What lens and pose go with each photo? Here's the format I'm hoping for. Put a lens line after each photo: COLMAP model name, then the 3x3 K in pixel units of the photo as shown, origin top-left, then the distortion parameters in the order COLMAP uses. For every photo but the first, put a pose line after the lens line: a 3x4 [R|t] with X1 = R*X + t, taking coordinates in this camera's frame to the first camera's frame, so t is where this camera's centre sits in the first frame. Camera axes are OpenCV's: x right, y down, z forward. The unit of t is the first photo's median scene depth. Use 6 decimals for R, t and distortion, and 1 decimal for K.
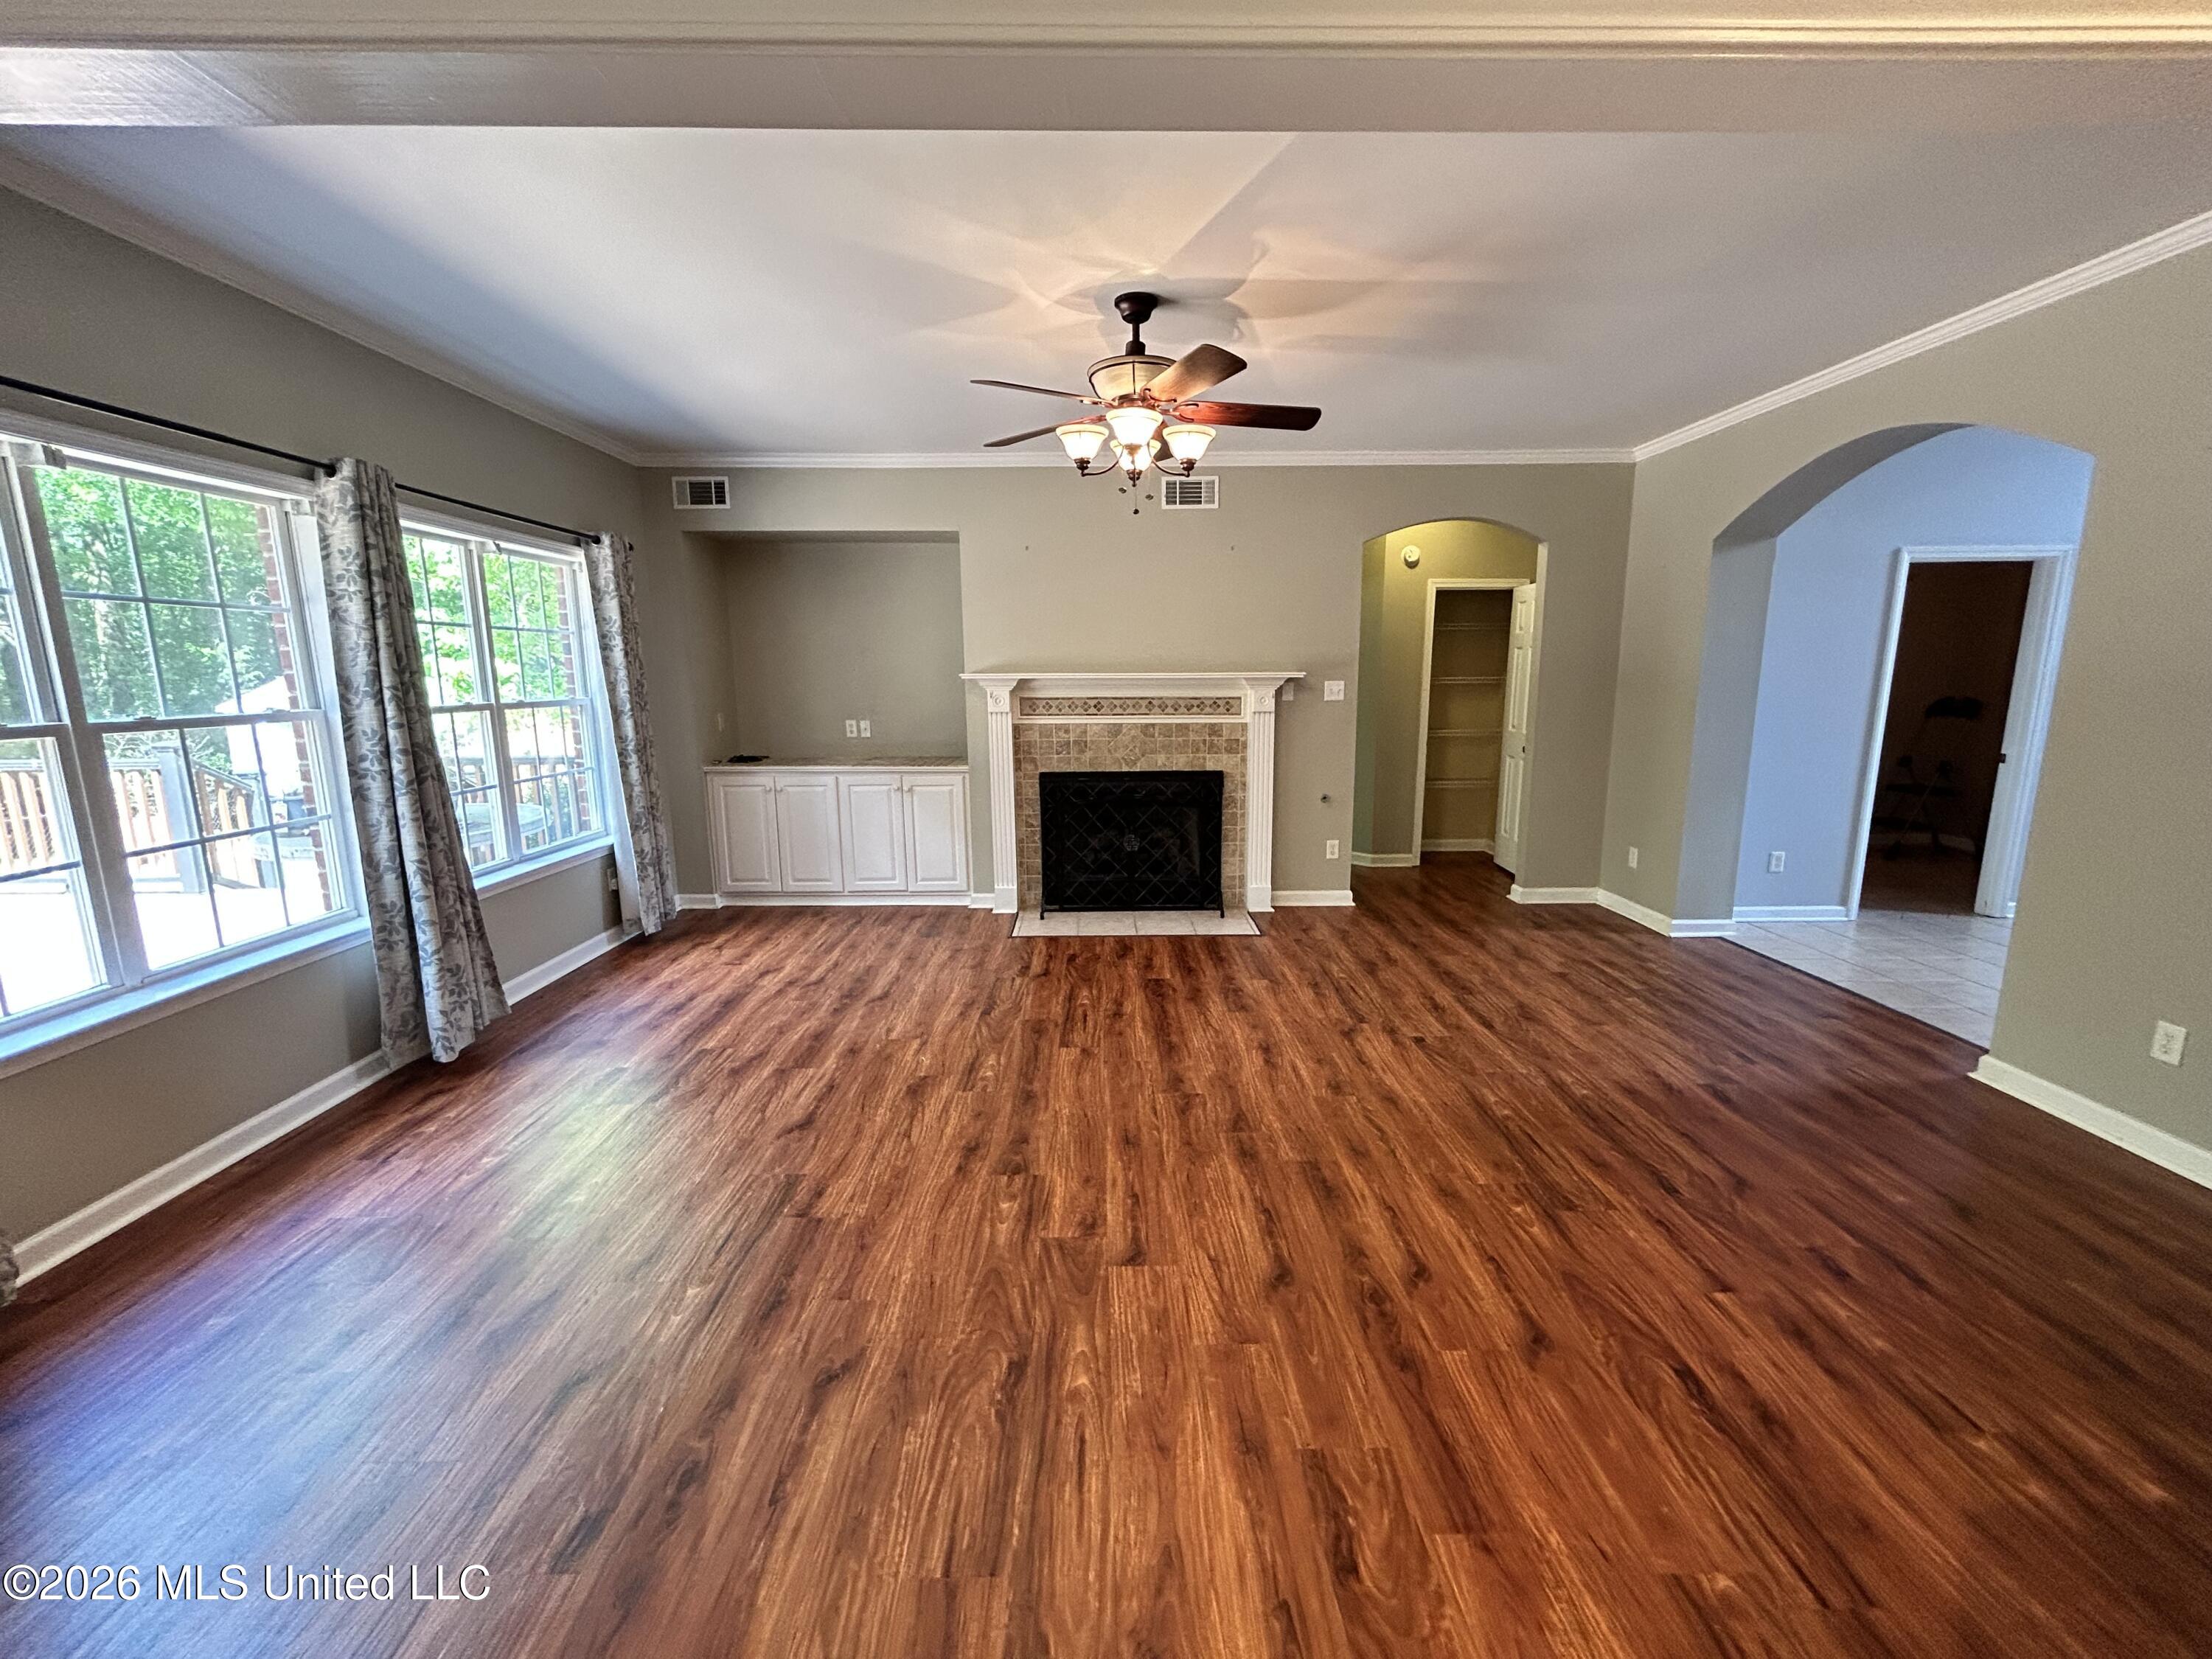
lens RADIAL K [[894.6, 0, 1098.0], [0, 894.6, 828.7], [0, 0, 1]] dist [-0.000144, 0.000514]
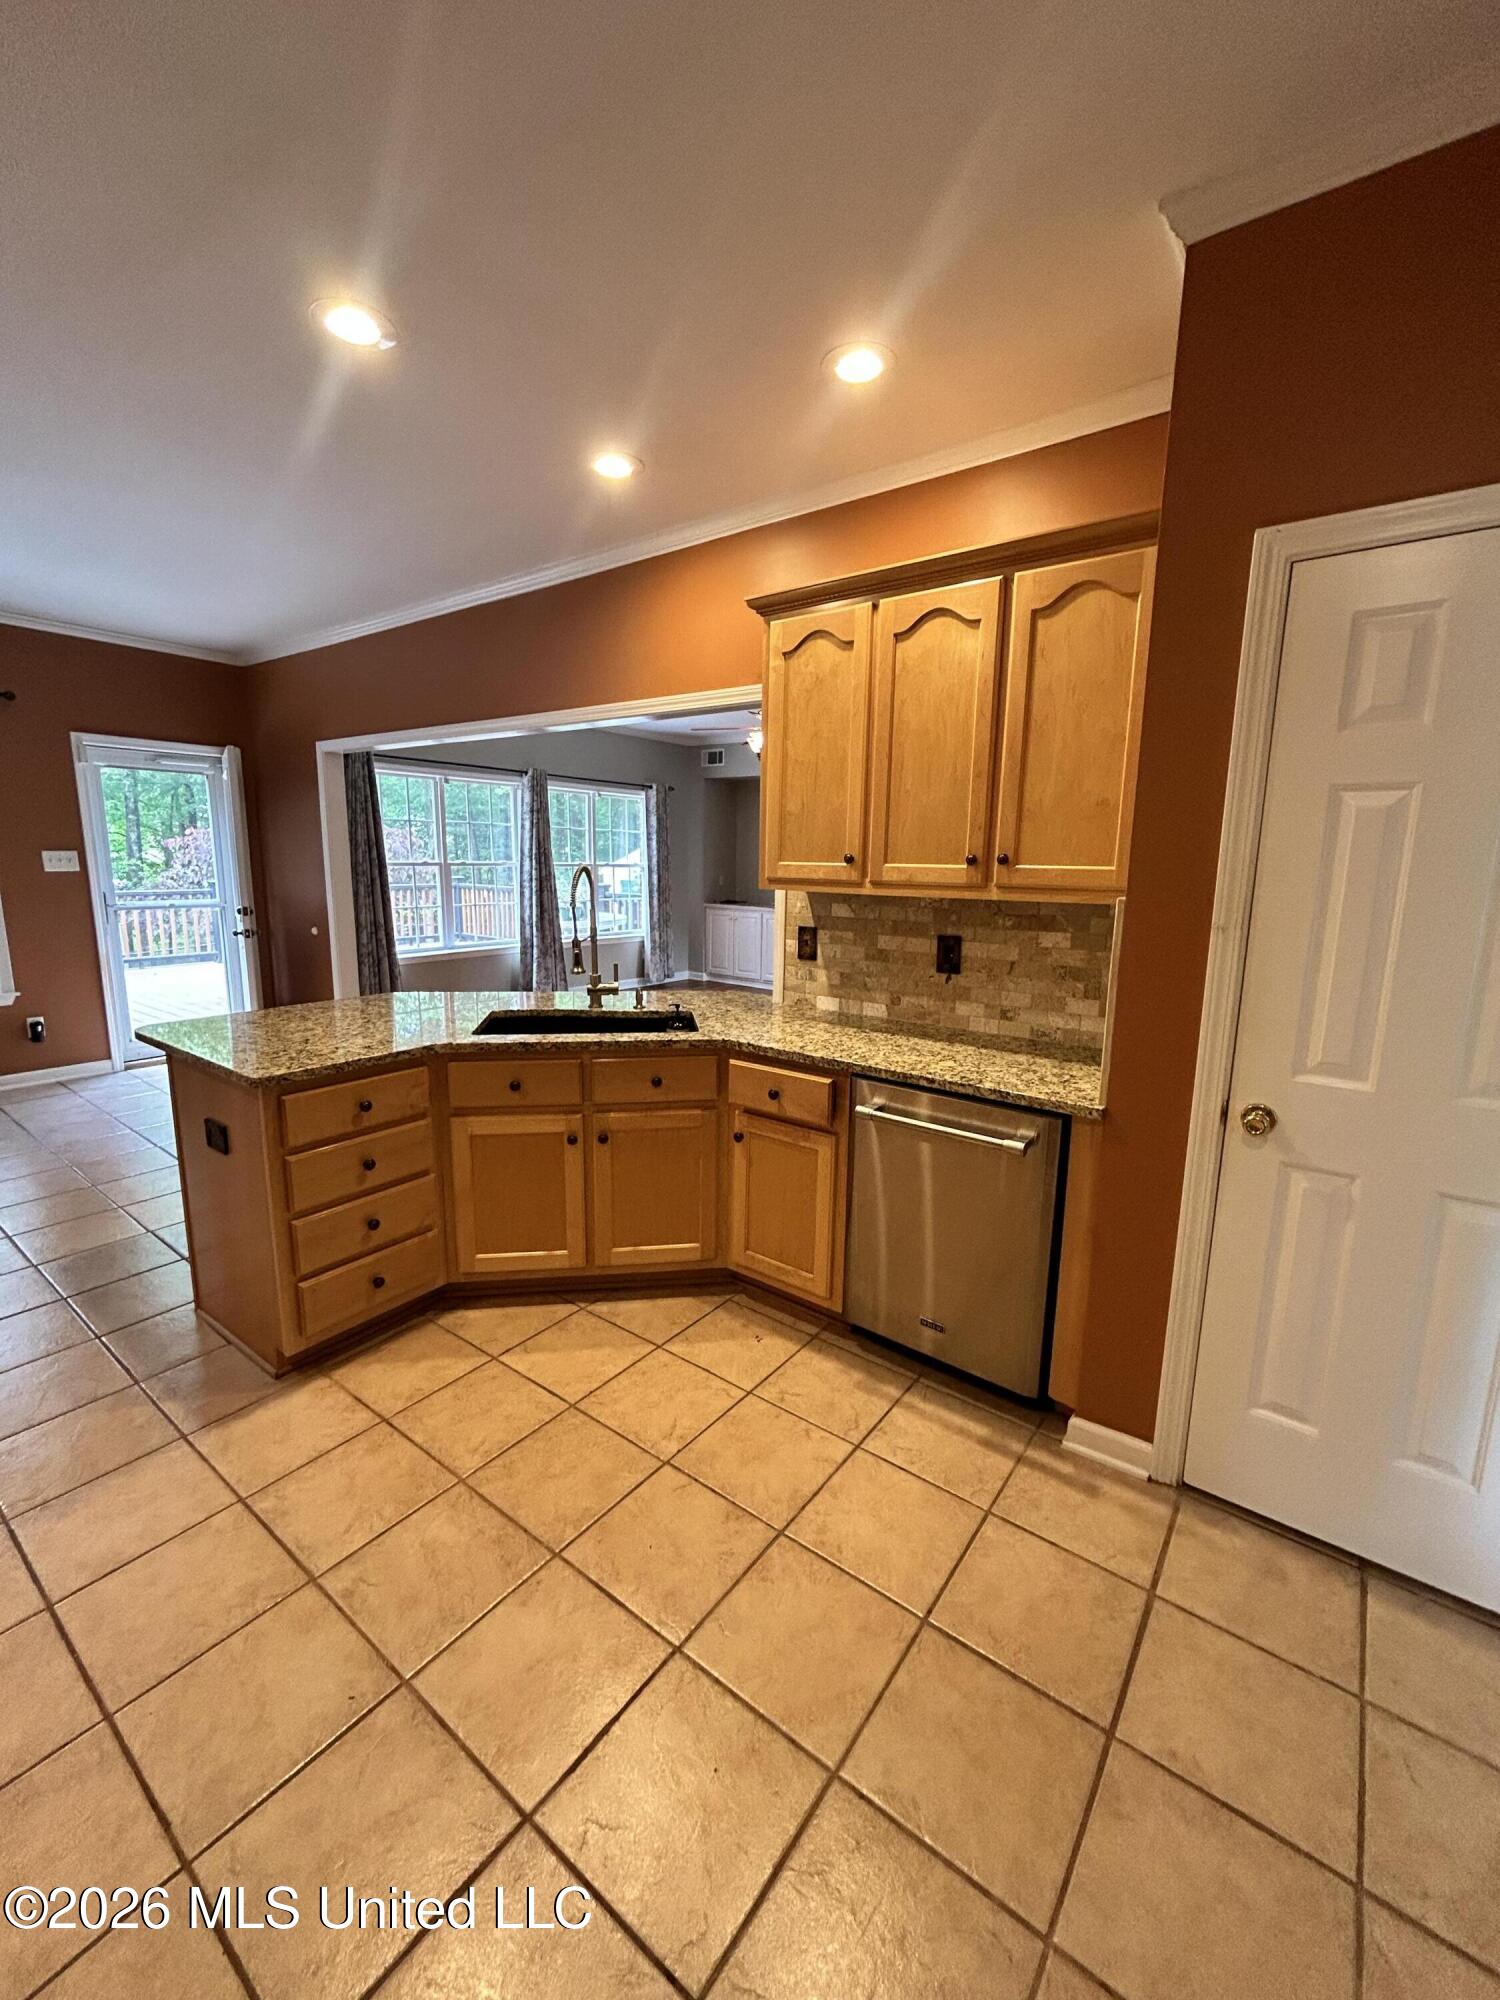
lens RADIAL K [[812.6, 0, 748.4], [0, 812.6, 996.7], [0, 0, 1]] dist [0.002334, 0.000634]
pose [[0.794015, 0.122748, -0.595376, 0.870095], [-0.127437, 0.991250, 0.034411, 0.069327], [0.594390, 0.048550, 0.802710, -0.381924]]
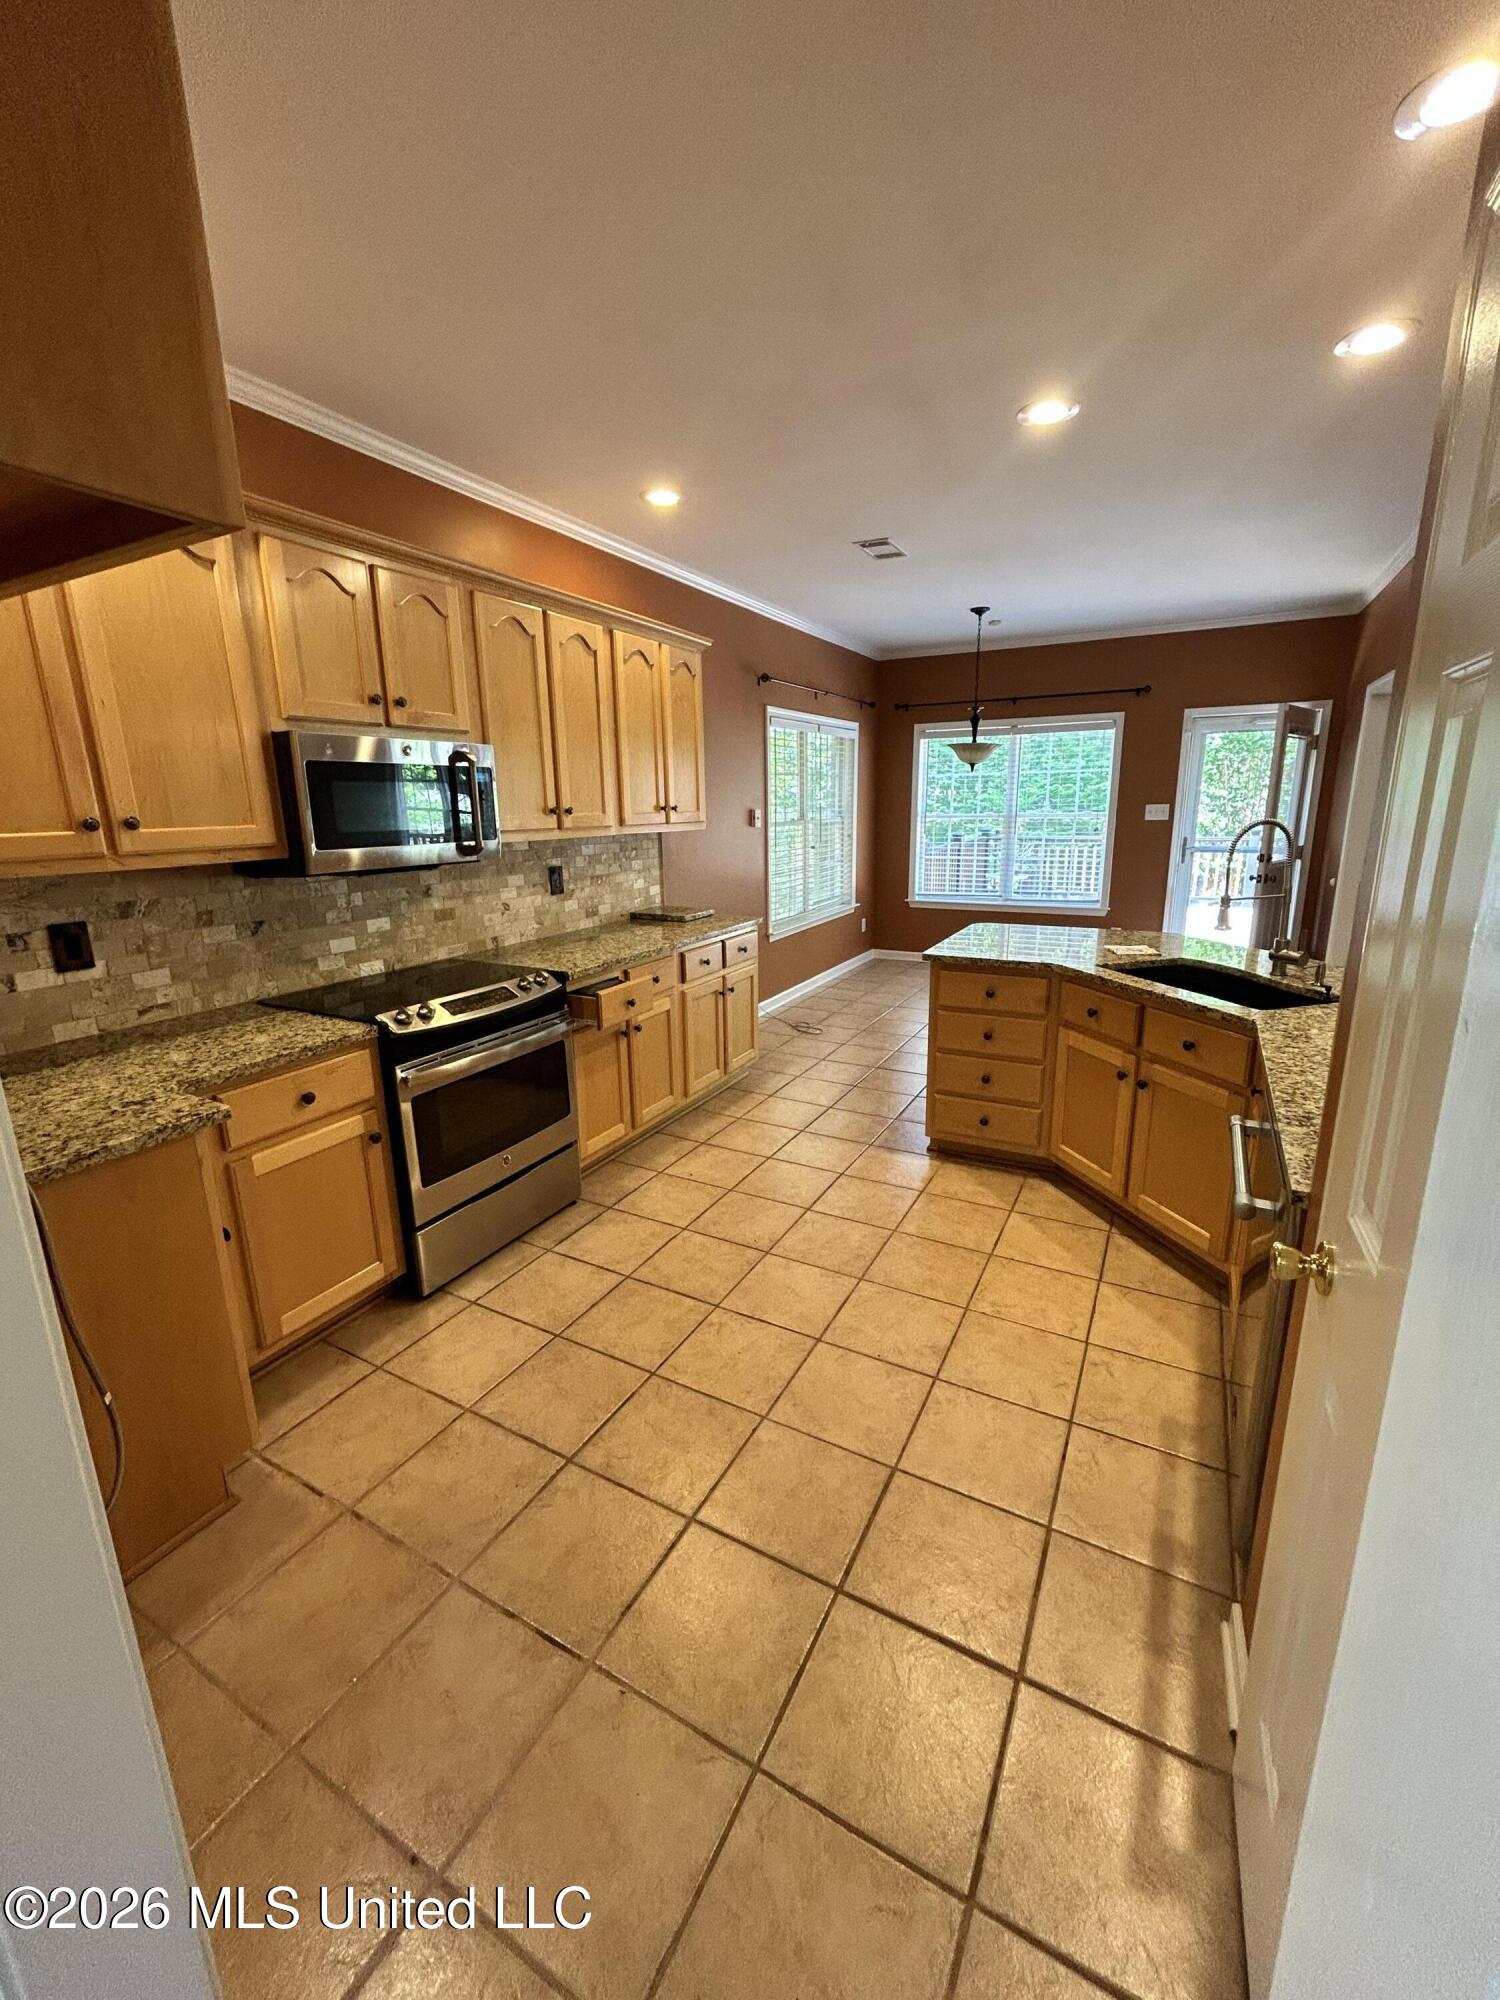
lens RADIAL K [[812.6, 0, 748.4], [0, 812.6, 996.7], [0, 0, 1]] dist [0.002334, 0.000634]
pose [[-0.481327, 0.218506, -0.848870, 1.108641], [-0.136366, 0.937973, 0.318764, -0.016125], [0.865869, 0.269187, -0.421675, 0.036856]]
